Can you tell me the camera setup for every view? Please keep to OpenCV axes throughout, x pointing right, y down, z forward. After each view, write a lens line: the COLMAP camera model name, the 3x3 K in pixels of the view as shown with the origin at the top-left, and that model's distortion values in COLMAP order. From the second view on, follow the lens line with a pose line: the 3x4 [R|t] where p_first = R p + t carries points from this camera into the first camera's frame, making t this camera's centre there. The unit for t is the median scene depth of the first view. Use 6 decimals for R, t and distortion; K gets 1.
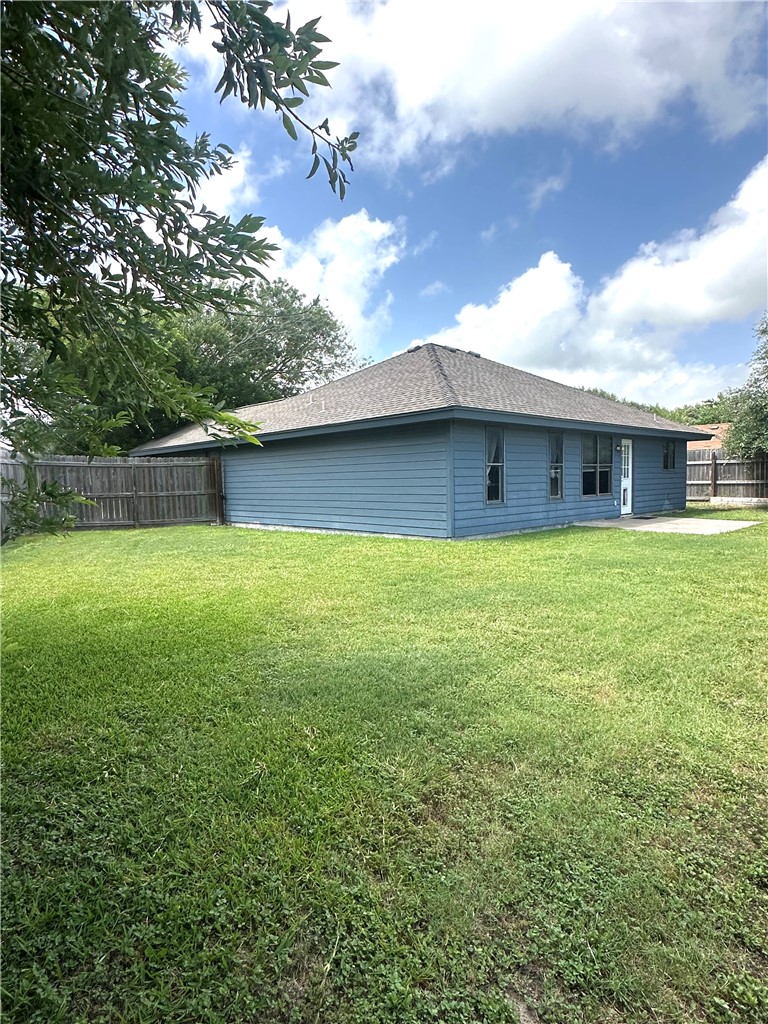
lens RADIAL K [[571.4, 0, 382.5], [0, 571.4, 516.4], [0, 0, 1]] dist [-0.002291, 0.000538]
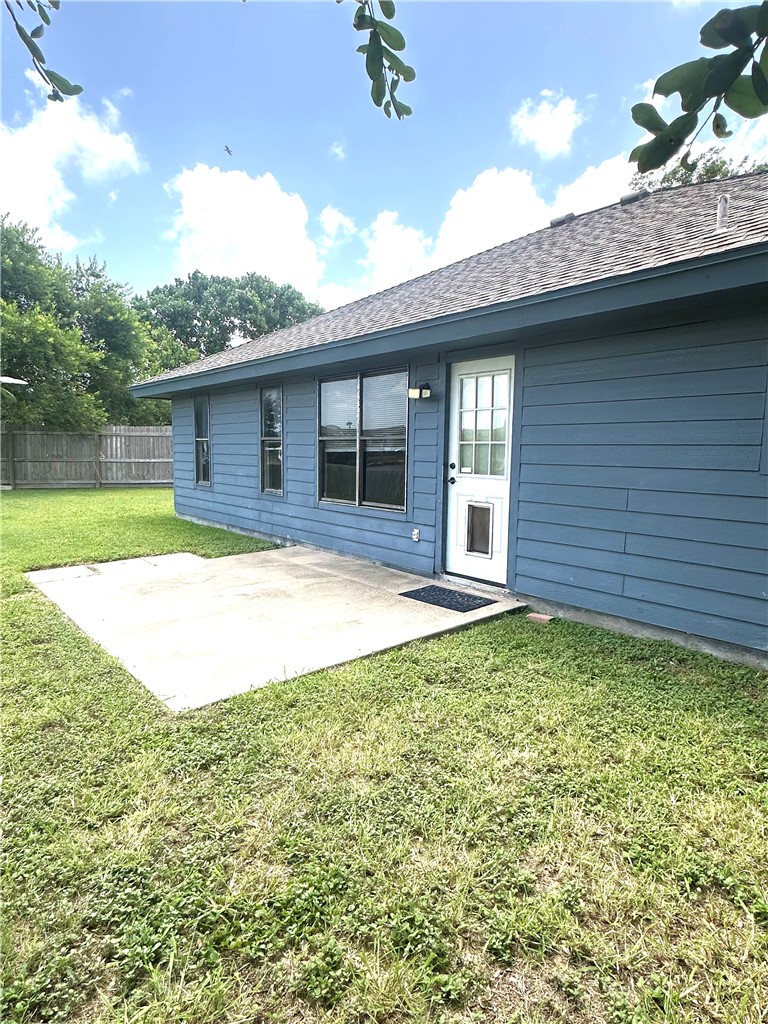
lens RADIAL K [[571.4, 0, 382.5], [0, 571.4, 516.4], [0, 0, 1]] dist [-0.002291, 0.000538]
pose [[-0.061043, 0.122599, -0.990577, 0.902359], [-0.085824, 0.988108, 0.127582, -0.095152], [0.994438, 0.092804, -0.049795, 1.137907]]
